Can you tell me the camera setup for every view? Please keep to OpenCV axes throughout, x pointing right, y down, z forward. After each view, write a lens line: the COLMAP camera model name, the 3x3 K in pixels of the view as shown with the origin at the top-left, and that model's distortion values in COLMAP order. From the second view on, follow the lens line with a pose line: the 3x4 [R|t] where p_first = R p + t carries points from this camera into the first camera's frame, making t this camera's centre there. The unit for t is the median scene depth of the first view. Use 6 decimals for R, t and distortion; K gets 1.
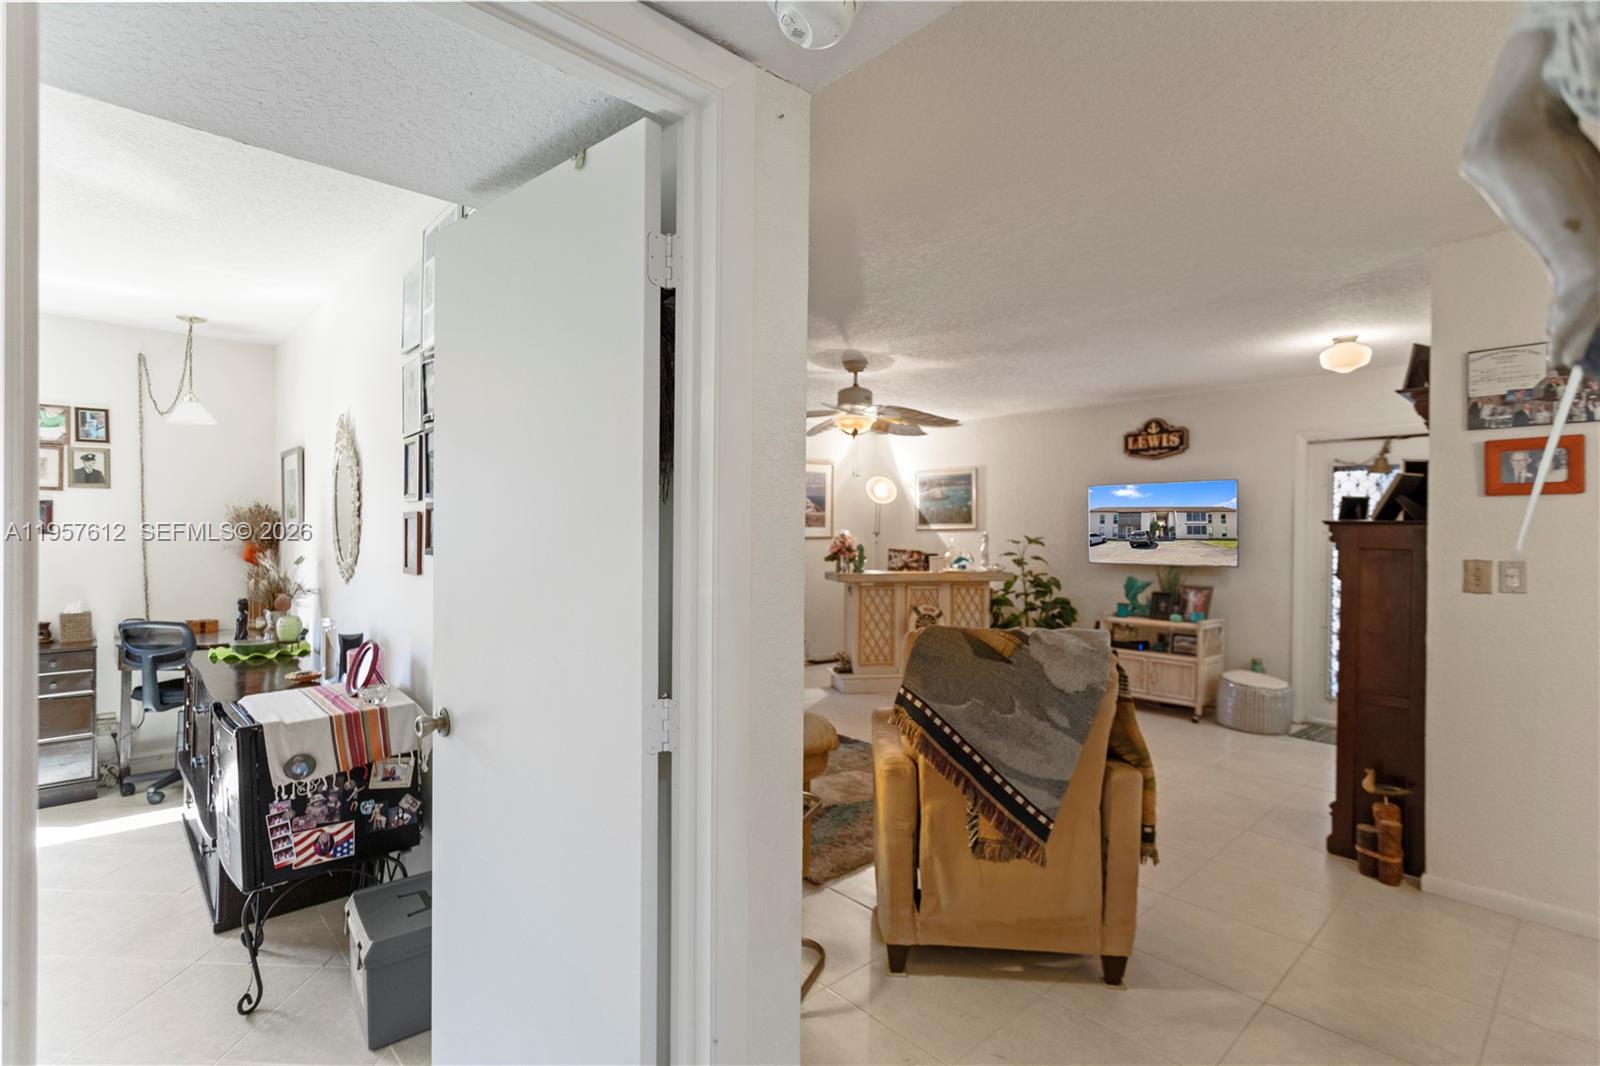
lens RADIAL K [[751.6, 0, 794.7], [0, 751.6, 534.9], [0, 0, 1]] dist [0.000395, 0.000060]
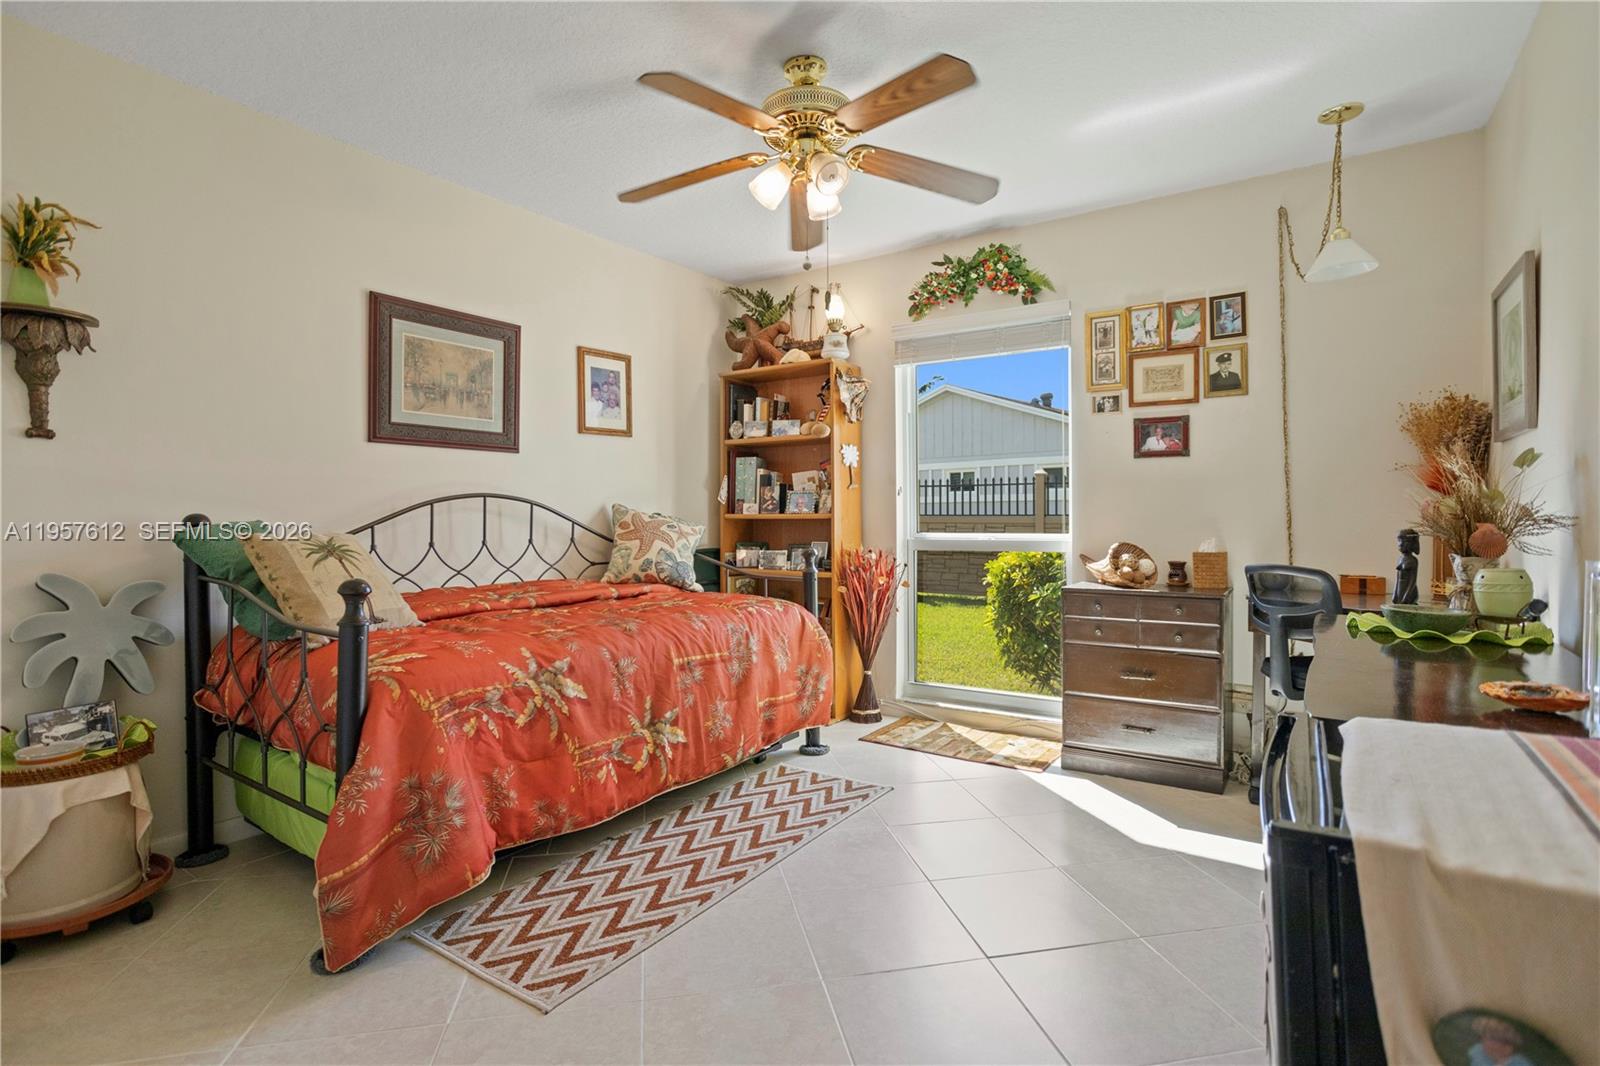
lens RADIAL K [[790.6, 0, 794.3], [0, 790.6, 519.1], [0, 0, 1]] dist [-0.010107, 0.012191]
pose [[0.232680, 0.001088, -0.972553, -0.245417], [0.000899, 0.999999, 0.001334, 0.067953], [0.972553, -0.001185, 0.232678, 0.380820]]
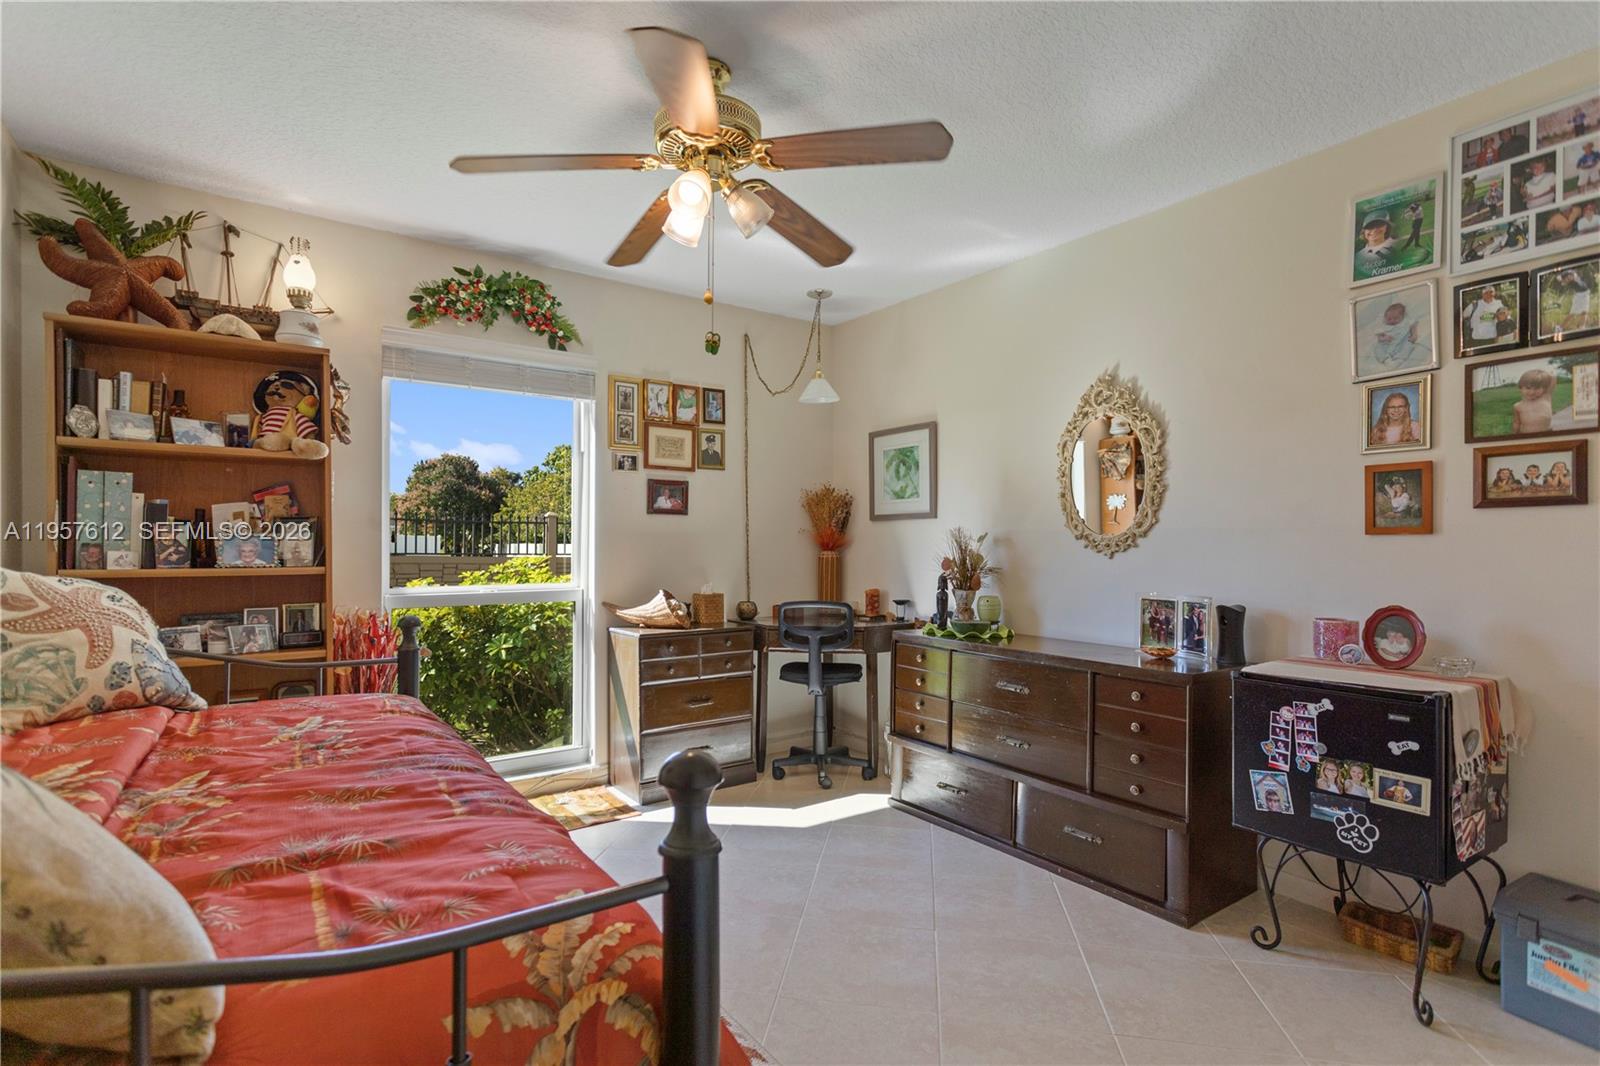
lens RADIAL K [[755.2, 0, 798.2], [0, 755.2, 551.6], [0, 0, 1]] dist [0.001823, 0.000639]
pose [[0.991056, -0.002994, -0.133413, -0.718951], [0.003051, 0.999995, 0.000221, 0.048568], [0.133412, -0.000626, 0.991060, 0.024440]]
